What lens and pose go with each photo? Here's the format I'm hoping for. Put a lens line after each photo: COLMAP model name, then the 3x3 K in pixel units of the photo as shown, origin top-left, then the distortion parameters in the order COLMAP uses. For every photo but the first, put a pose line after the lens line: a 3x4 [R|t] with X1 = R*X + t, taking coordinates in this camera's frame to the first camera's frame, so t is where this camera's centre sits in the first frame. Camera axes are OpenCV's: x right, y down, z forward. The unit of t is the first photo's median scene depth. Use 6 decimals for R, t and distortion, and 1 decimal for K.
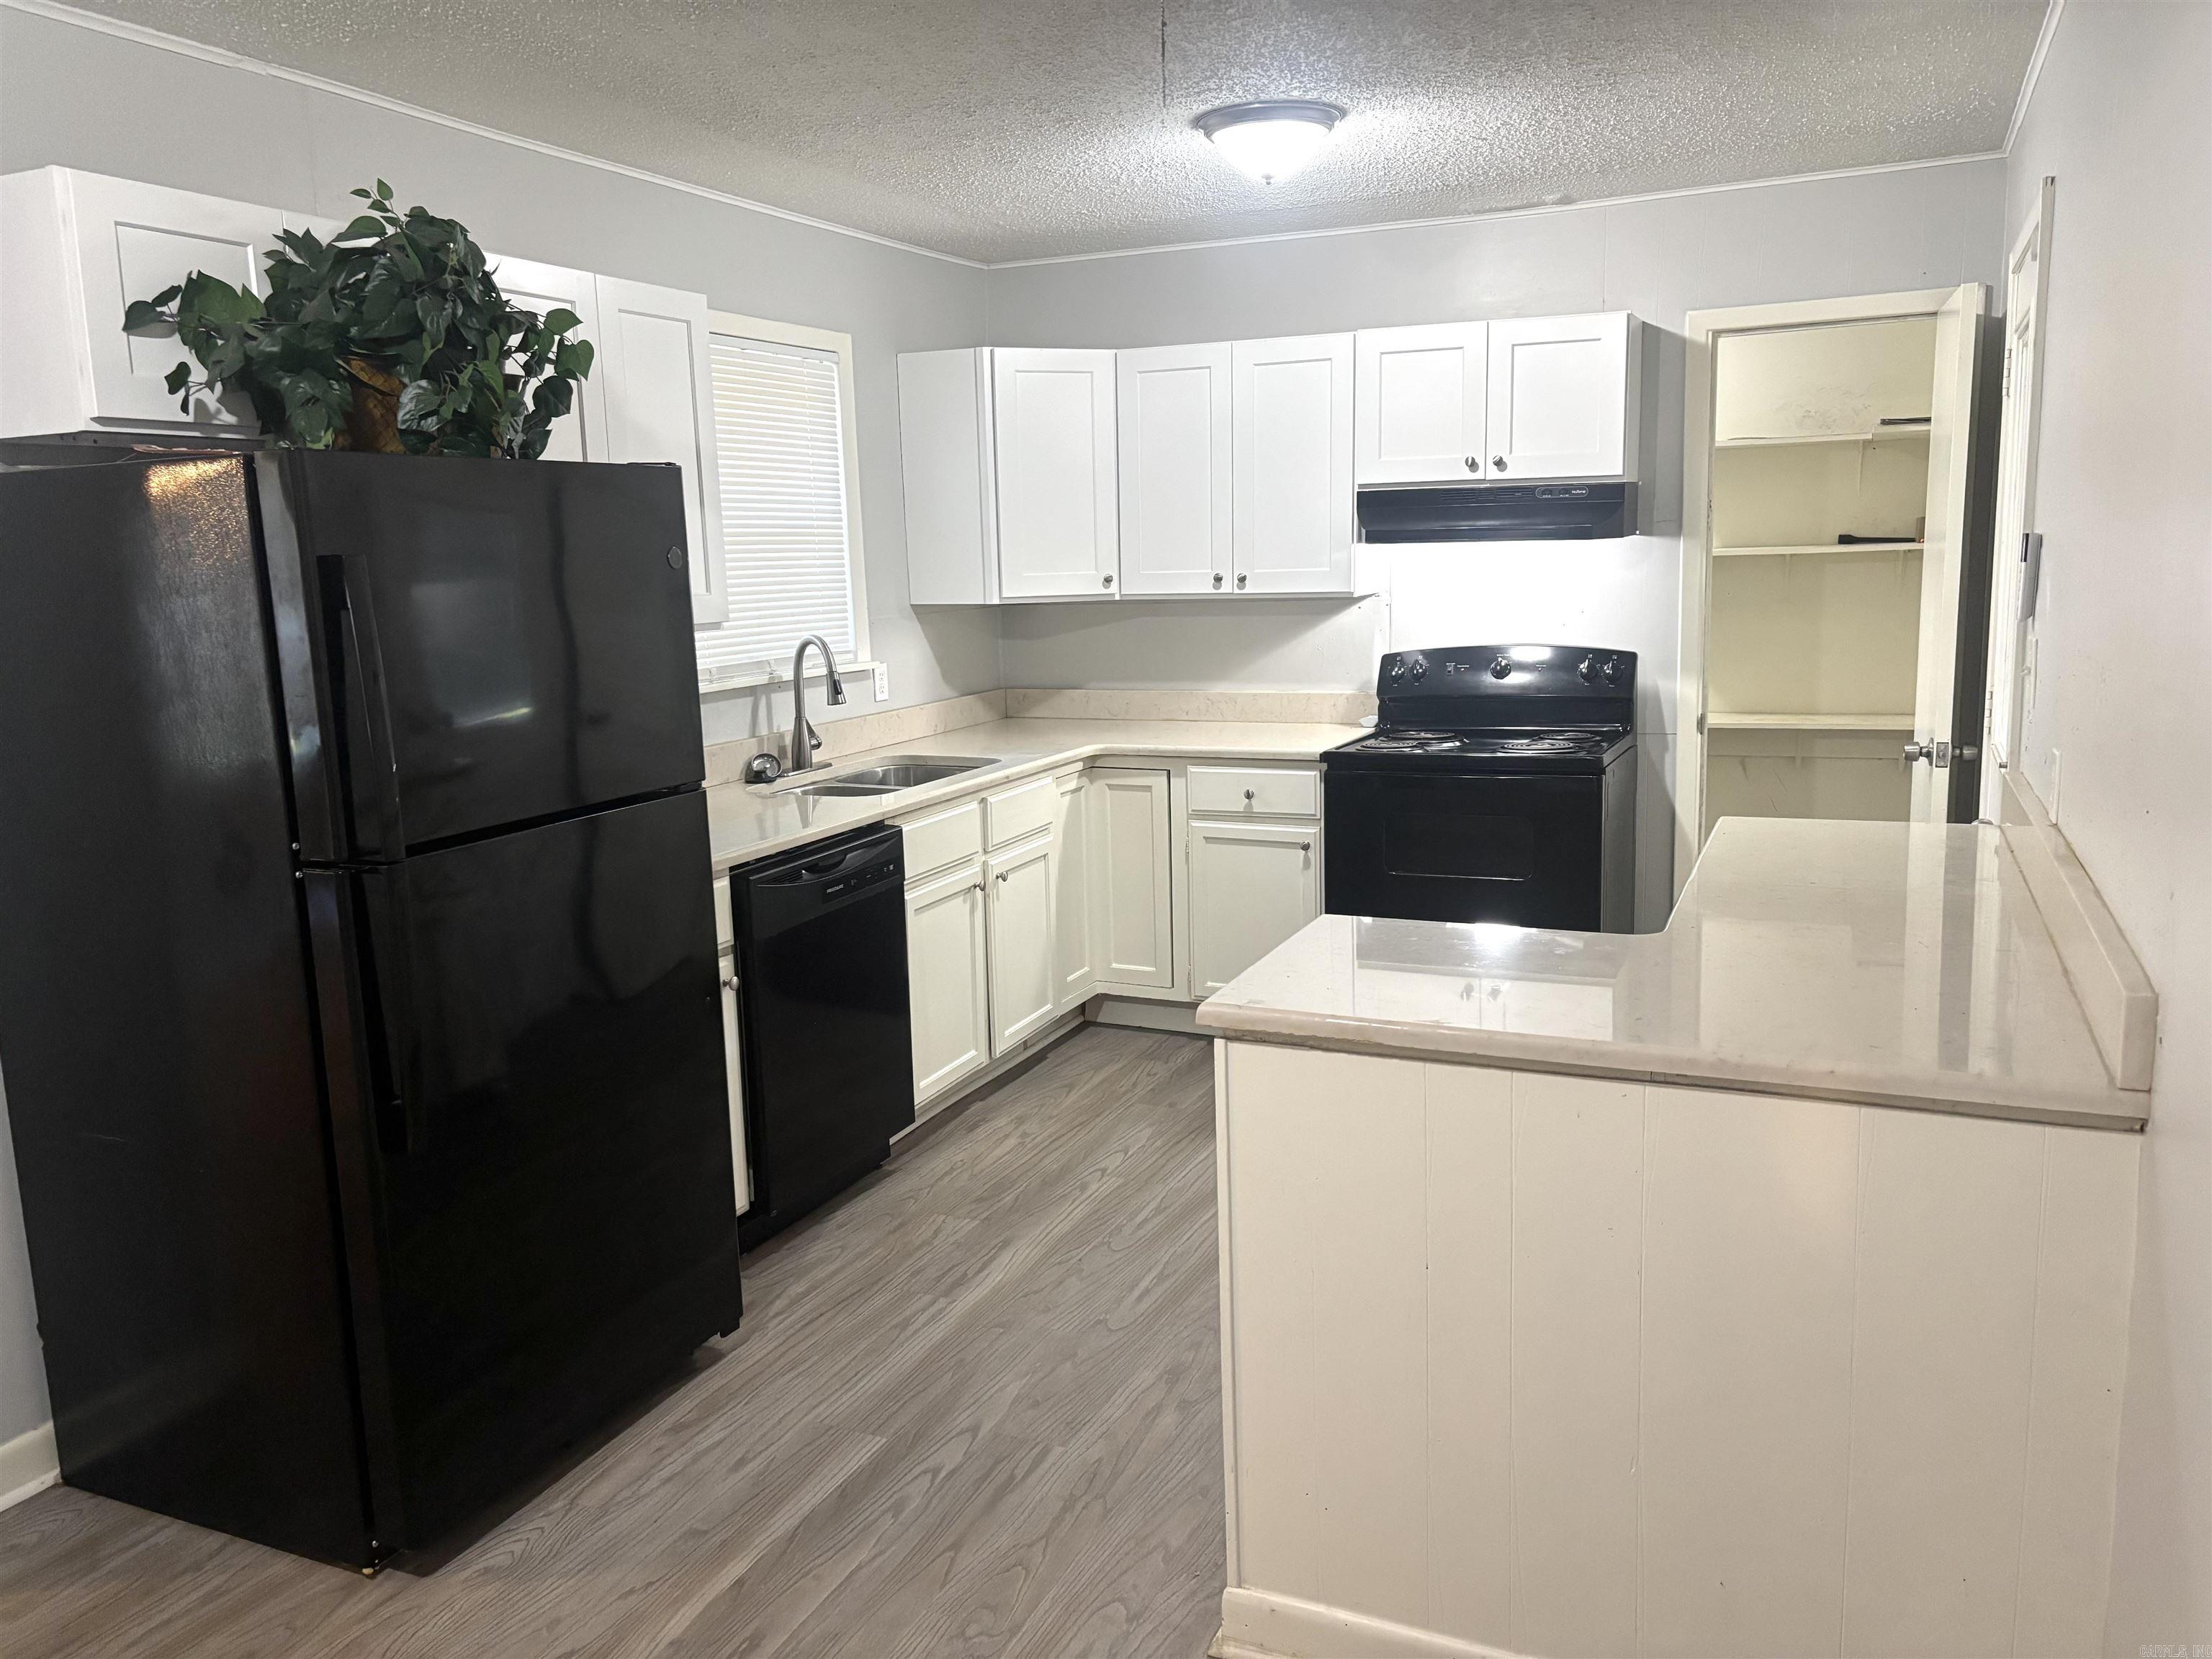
lens RADIAL K [[1663.8, 0, 1109.1], [0, 1663.8, 841.5], [0, 0, 1]] dist [0.043084, -0.047203]
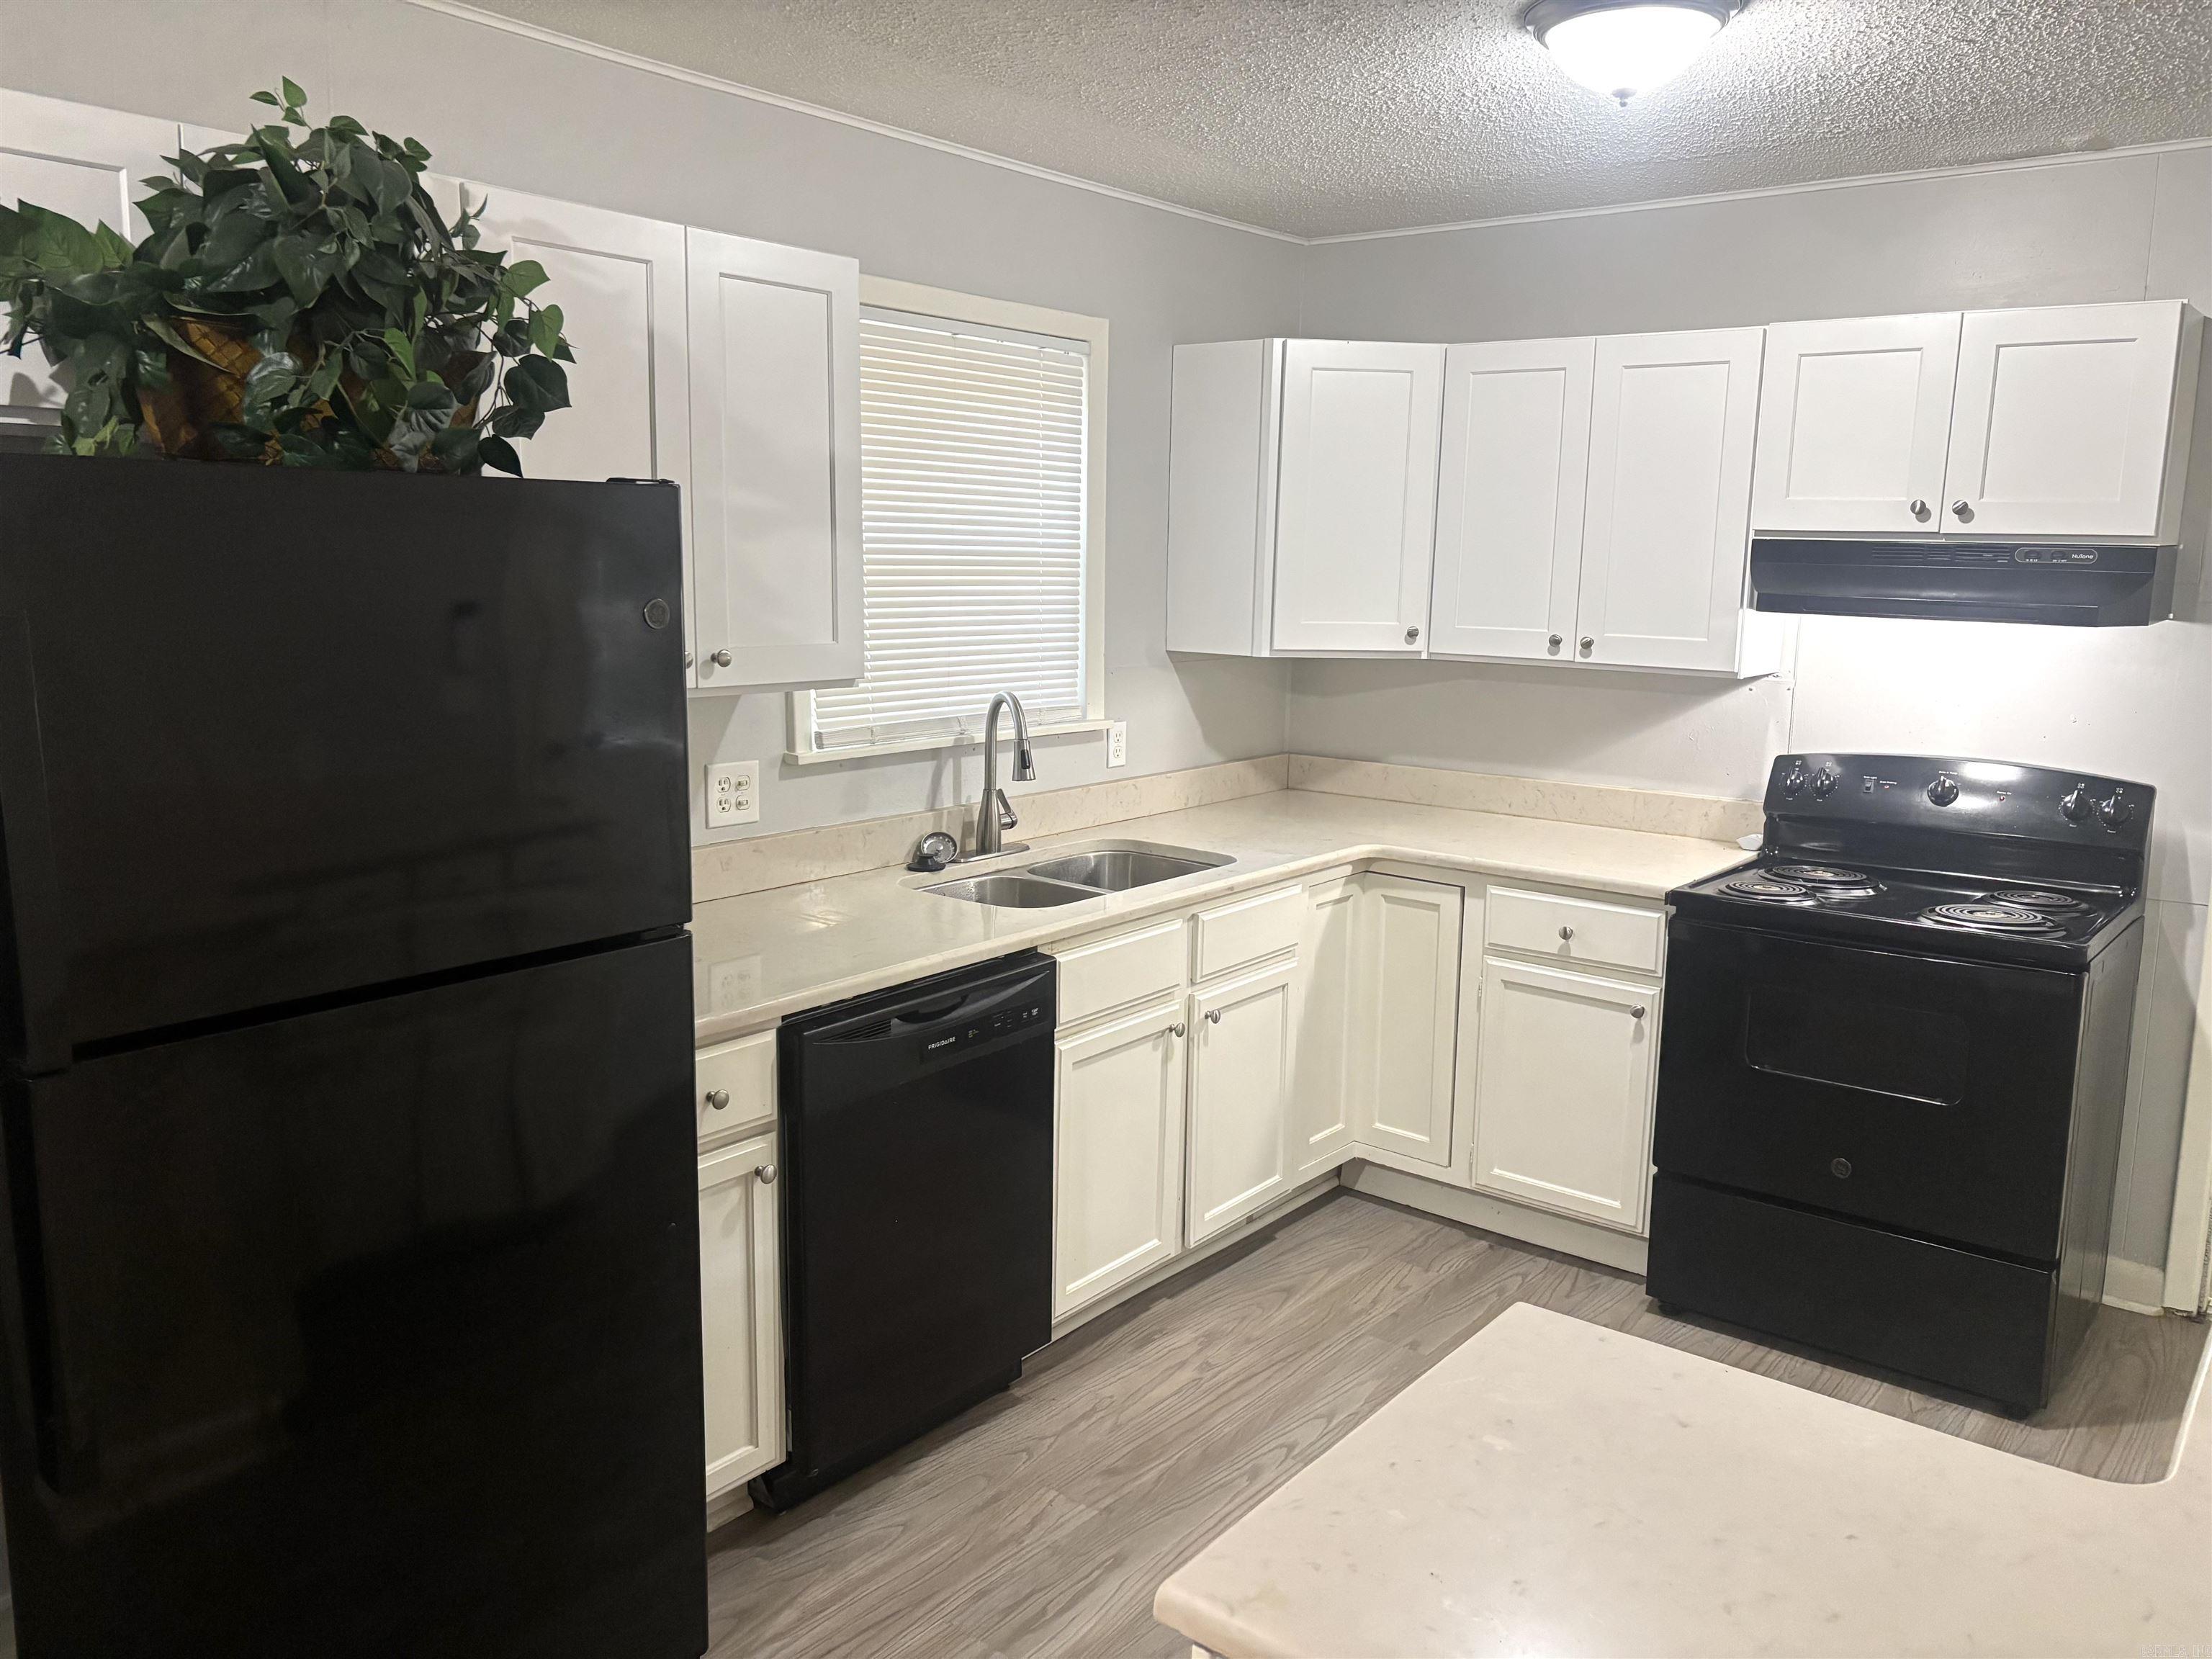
lens RADIAL K [[1663.8, 0, 1133.4], [0, 1663.8, 821.5], [0, 0, 1]] dist [0.043084, -0.047203]
pose [[0.969098, 0.084721, -0.231669, 0.069777], [-0.087752, 0.996138, -0.002787, -0.063141], [0.230538, 0.023030, 0.972791, 0.233143]]
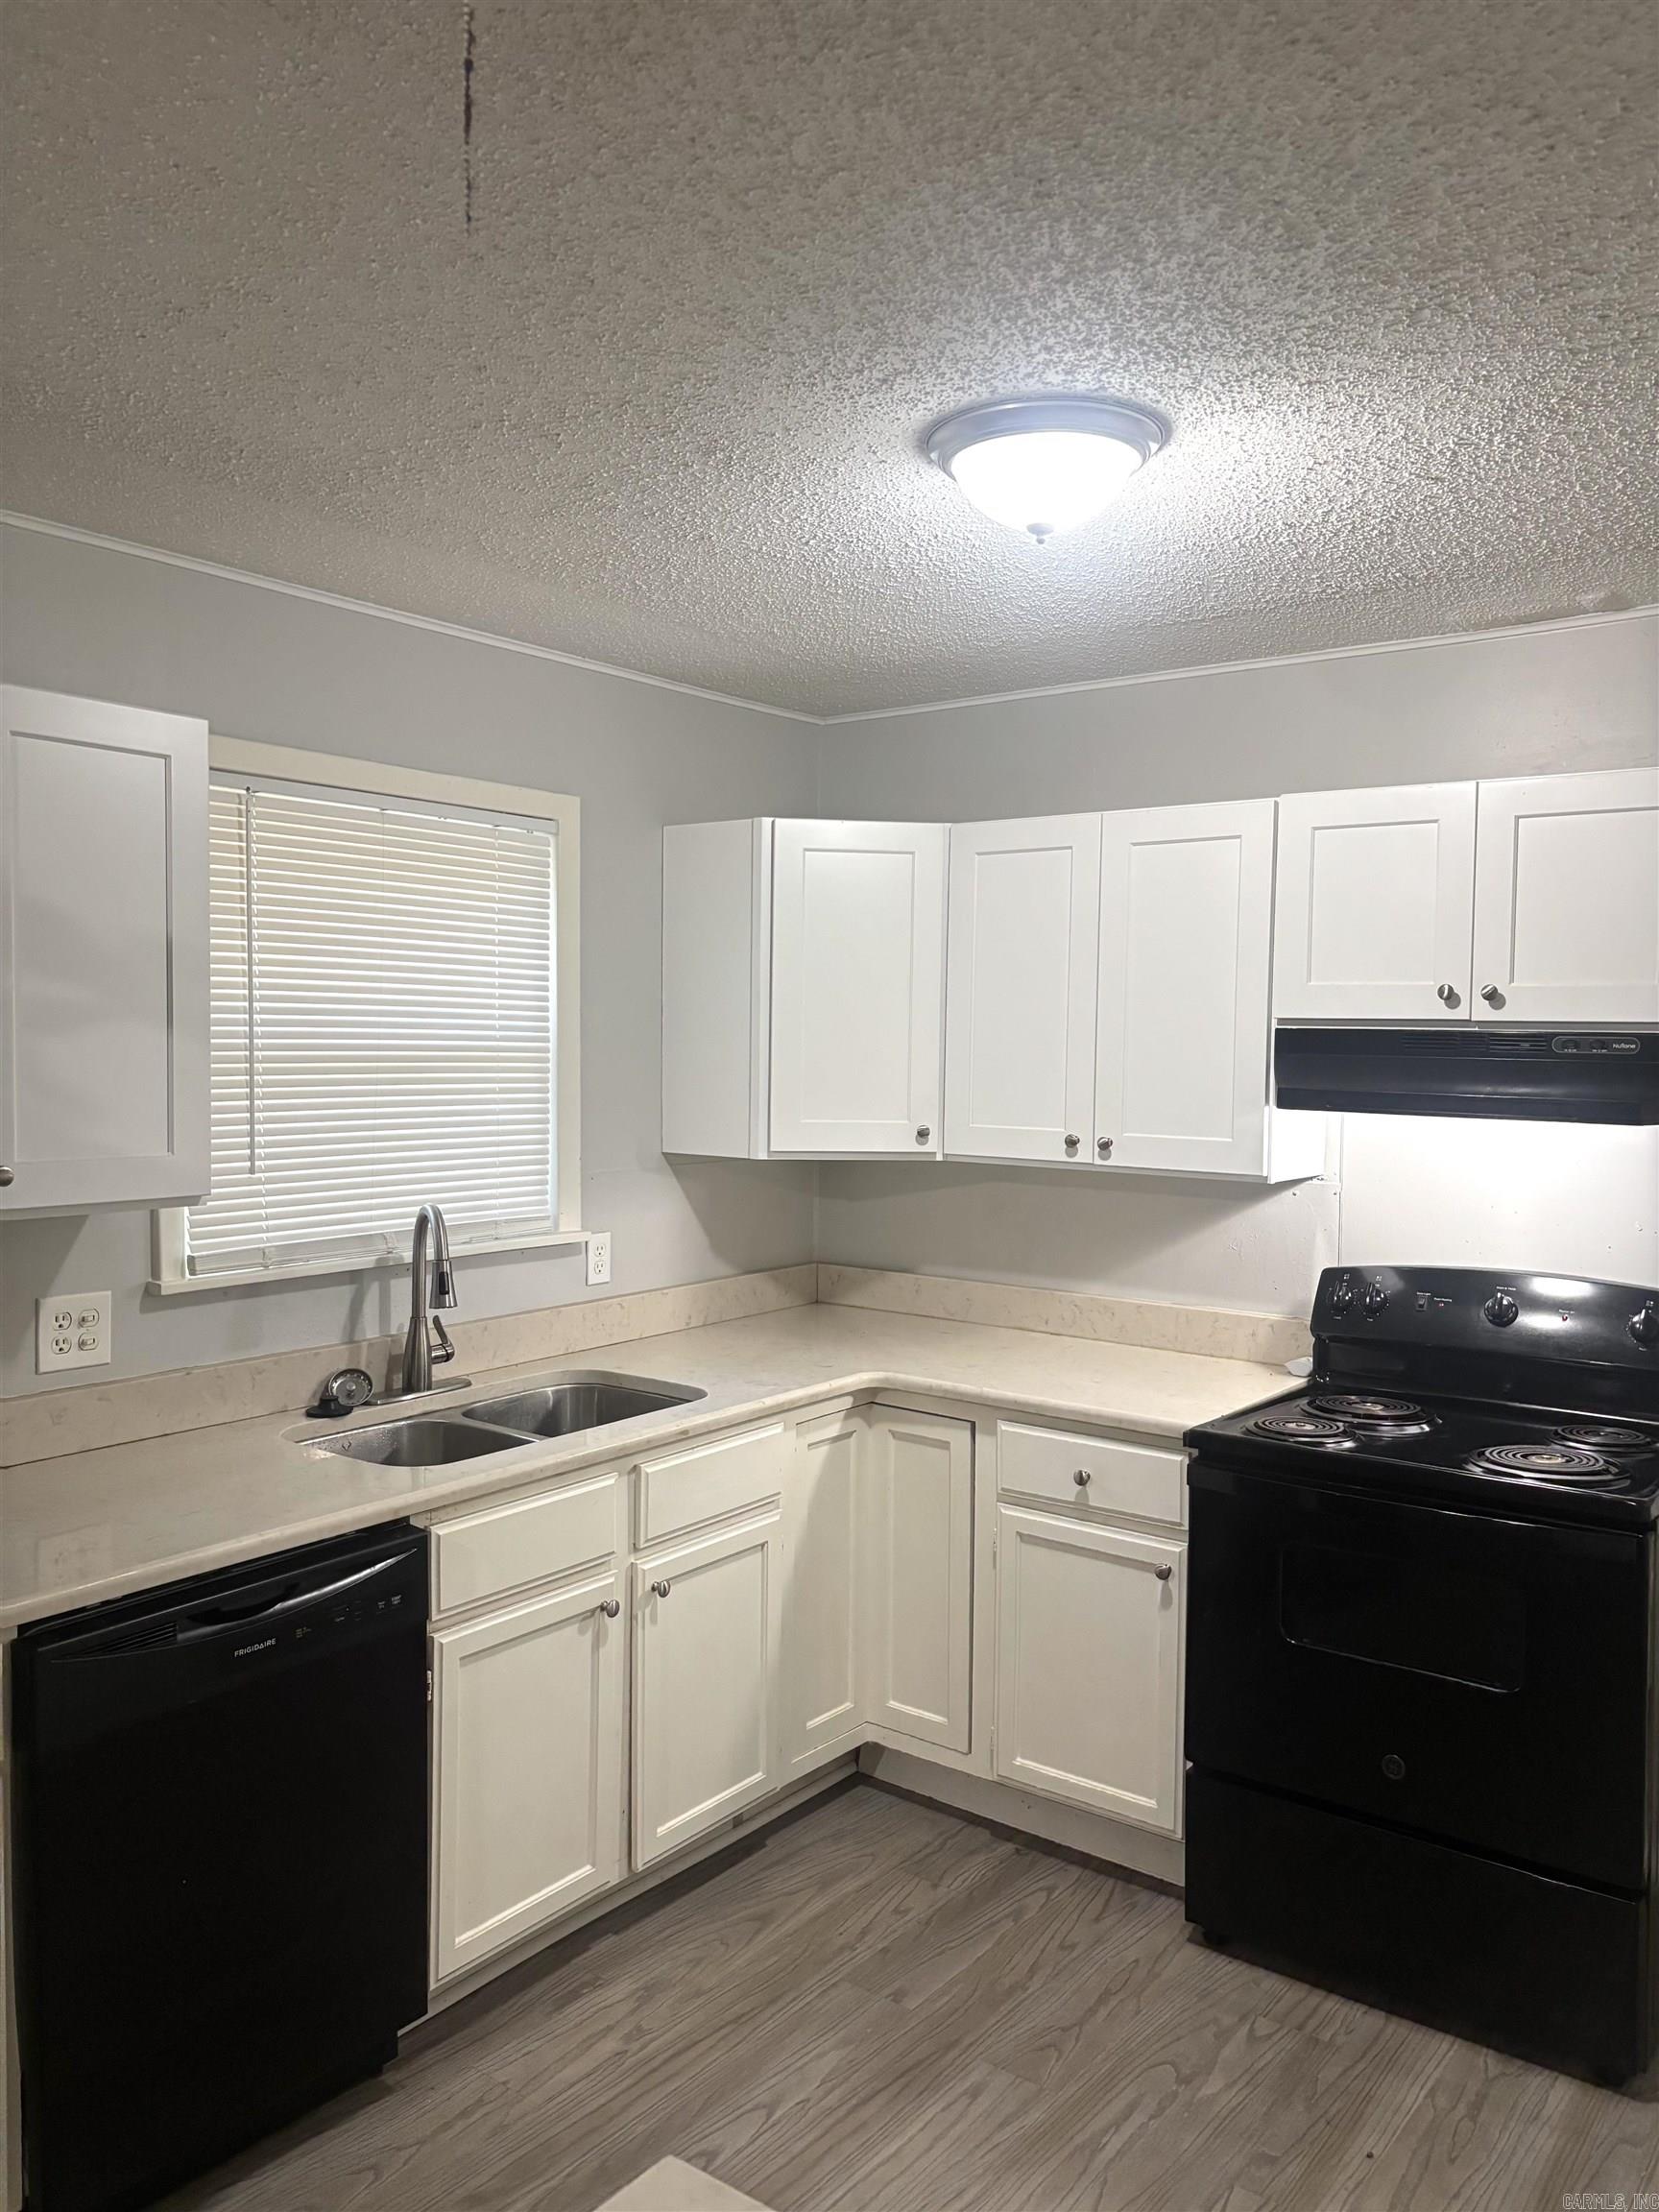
lens RADIAL K [[1663.8, 0, 844.1], [0, 1663.8, 1108.3], [0, 0, 1]] dist [0.043084, -0.047203]
pose [[0.973702, 0.048161, -0.222677, 0.140636], [-0.077780, 0.988949, -0.126213, -0.086857], [0.214138, 0.140214, 0.966688, 0.347254]]
